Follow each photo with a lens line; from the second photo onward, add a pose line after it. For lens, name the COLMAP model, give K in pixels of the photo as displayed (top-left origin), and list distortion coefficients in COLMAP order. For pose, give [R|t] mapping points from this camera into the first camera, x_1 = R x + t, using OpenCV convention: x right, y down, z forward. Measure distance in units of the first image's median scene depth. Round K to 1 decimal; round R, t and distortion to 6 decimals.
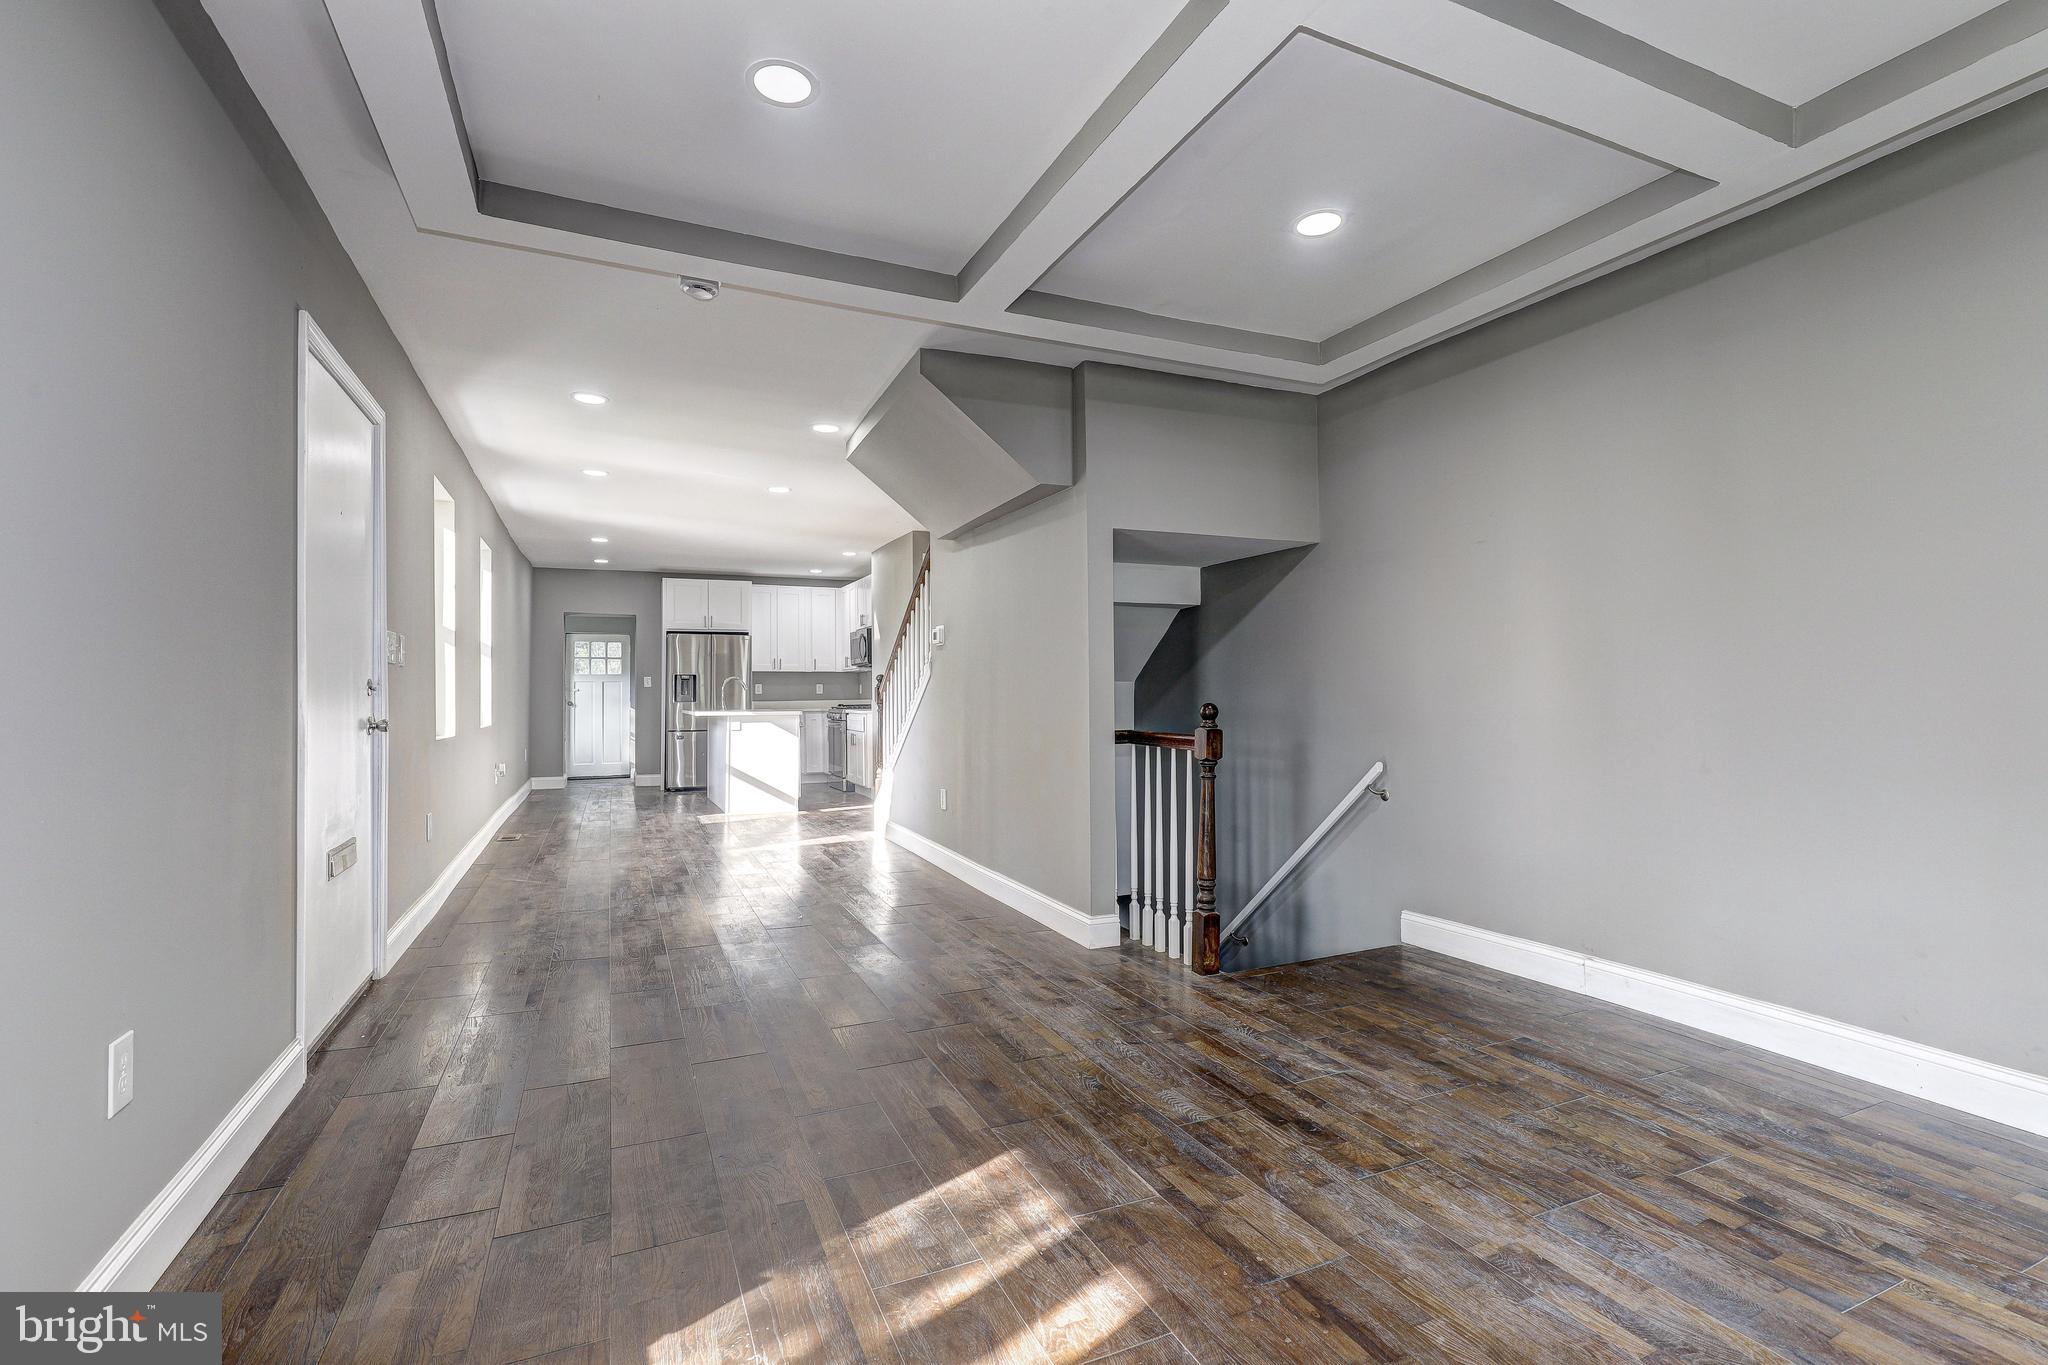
lens RADIAL K [[945.0, 0, 1020.8], [0, 945.0, 677.9], [0, 0, 1]] dist [0.002603, 0.000626]
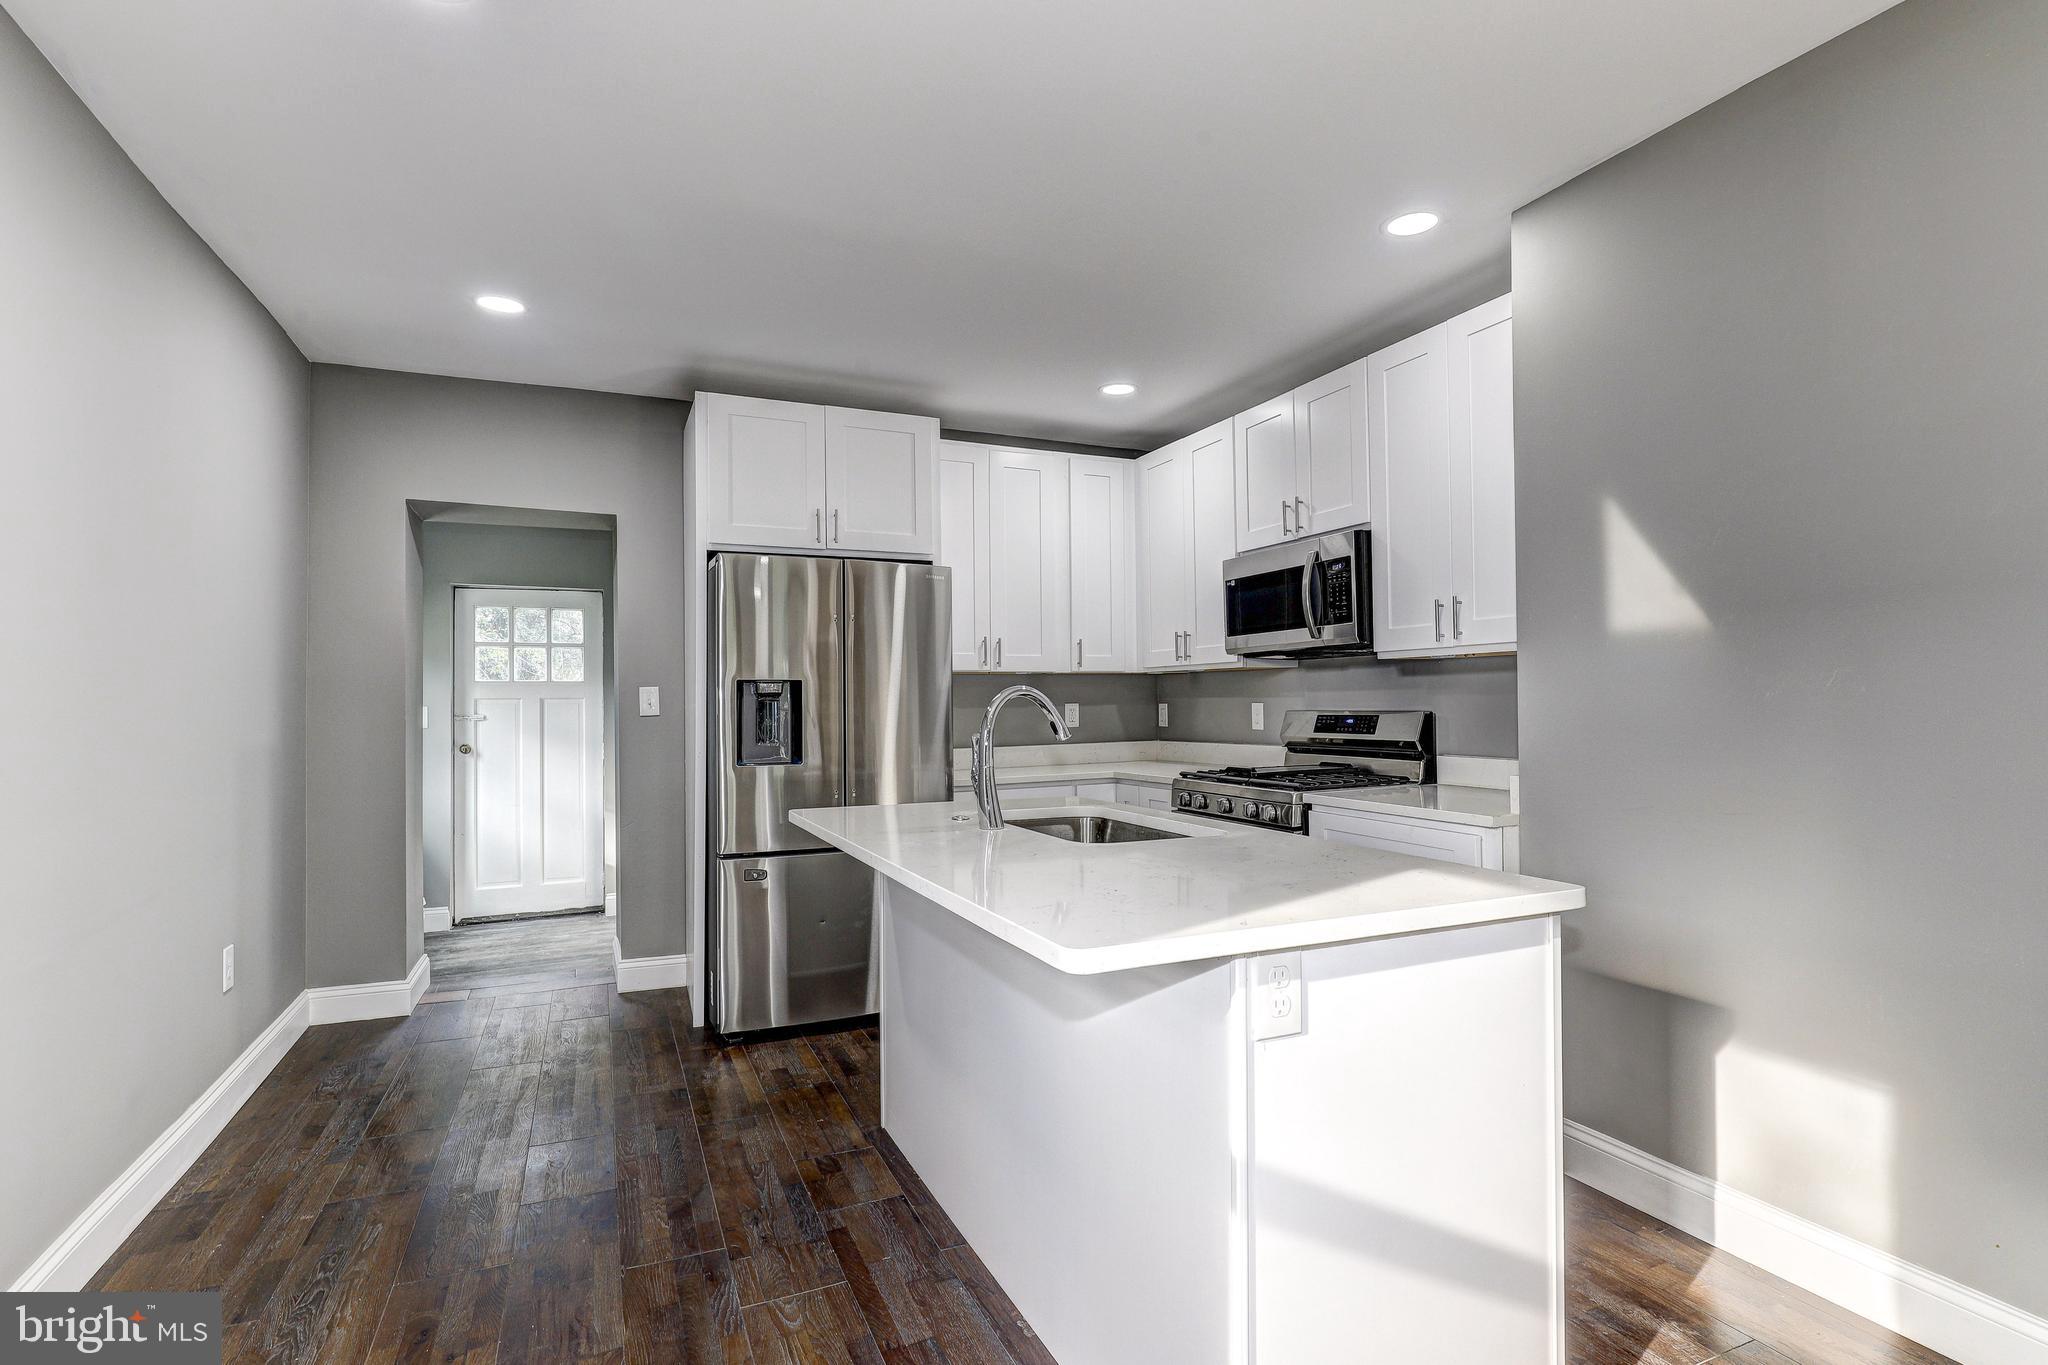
lens RADIAL K [[945.0, 0, 1029.6], [0, 945.0, 702.6], [0, 0, 1]] dist [0.002603, 0.000626]
pose [[0.999806, -0.000882, 0.019696, -0.296913], [0.000621, 0.999911, 0.013294, 0.000284], [-0.019706, -0.013279, 0.999718, 0.736461]]
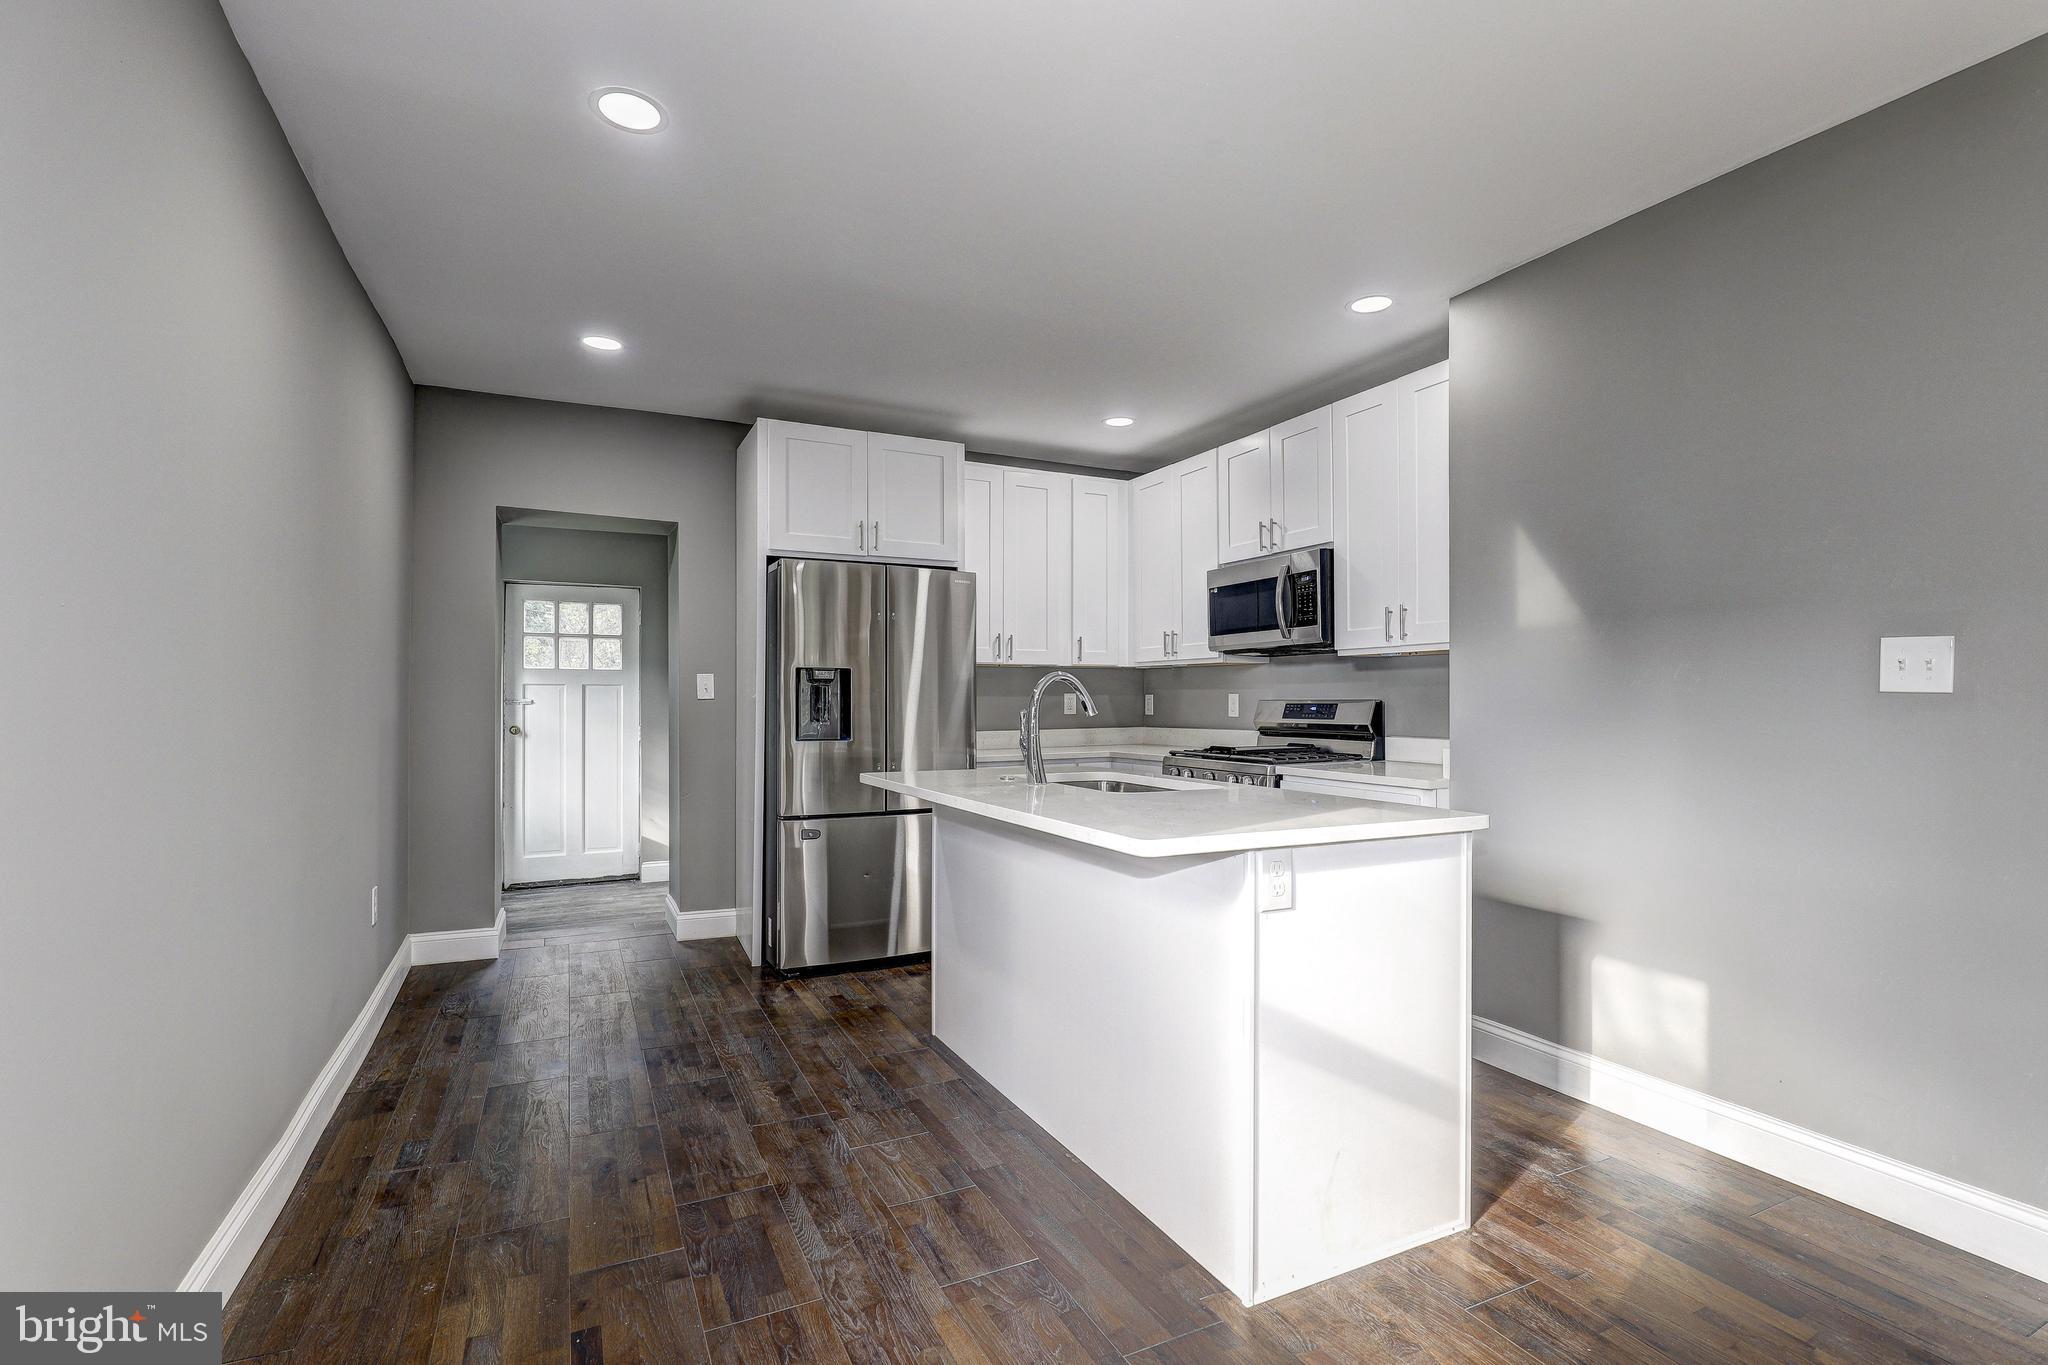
lens RADIAL K [[945.0, 0, 1031.8], [0, 945.0, 697.3], [0, 0, 1]] dist [0.002603, 0.000626]
pose [[0.998474, 0.009009, 0.054475, -0.319037], [-0.009632, 0.999891, 0.011195, 0.003742], [-0.054368, -0.011702, 0.998452, 0.673043]]
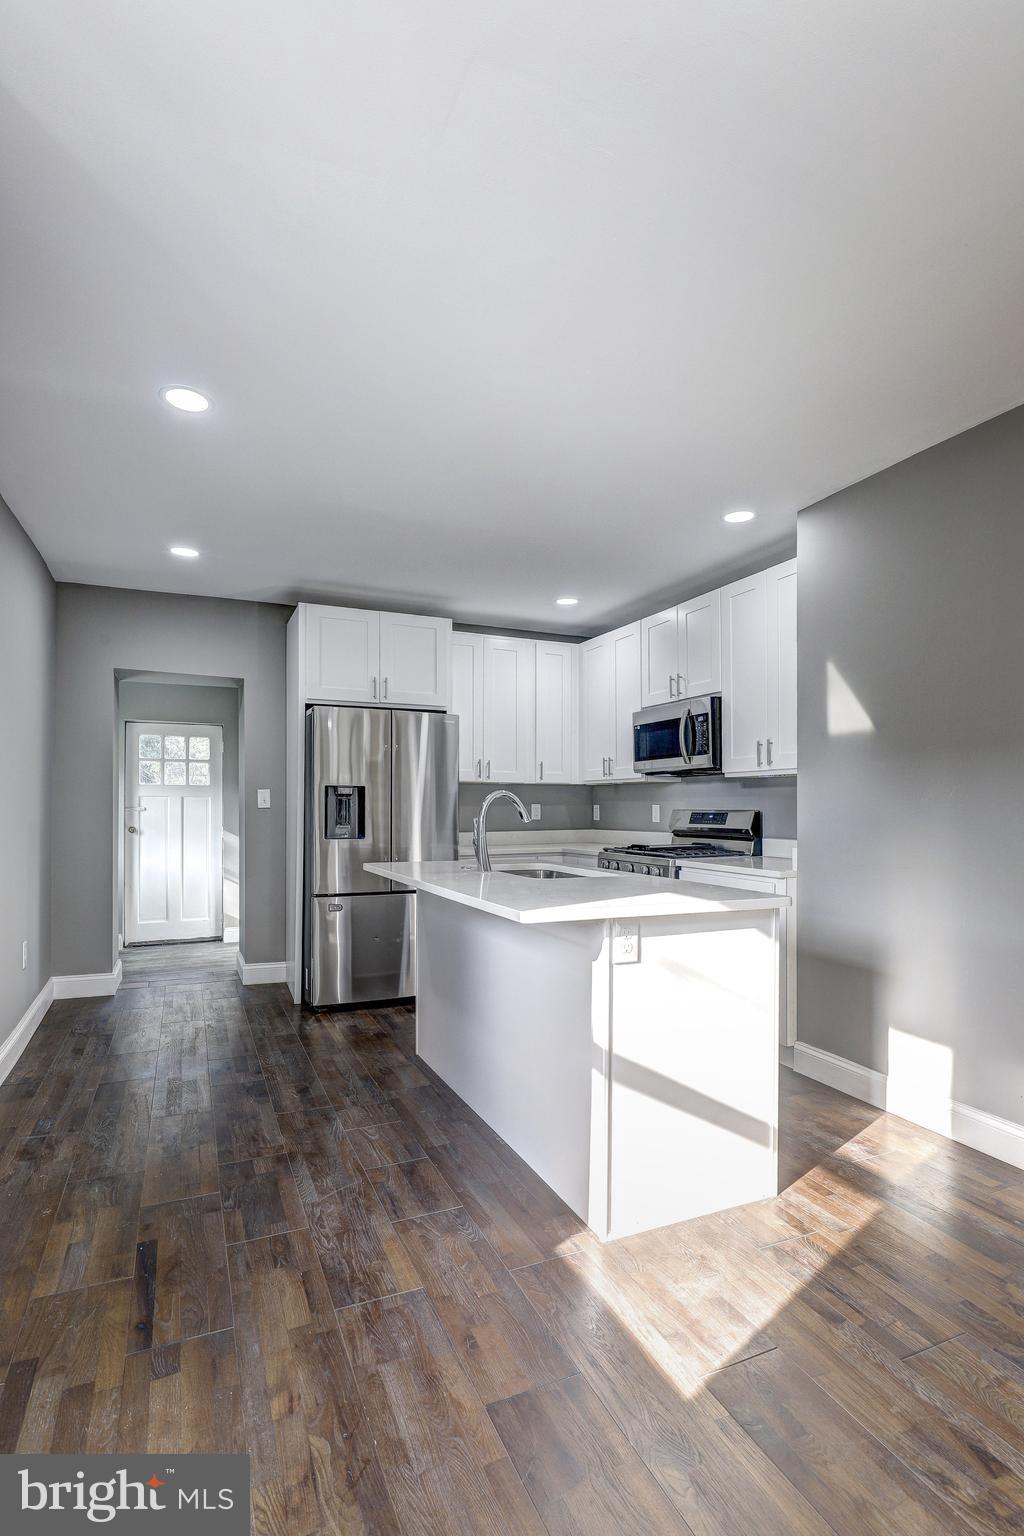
lens RADIAL K [[733.6, 0, 499.2], [0, 733.6, 803.6], [0, 0, 1]] dist [0.006580, -0.000337]
pose [[0.999946, 0.010311, 0.001365, -0.295369], [-0.010327, 0.999871, 0.012273, 0.000510], [-0.001238, -0.012286, 0.999924, 0.650741]]
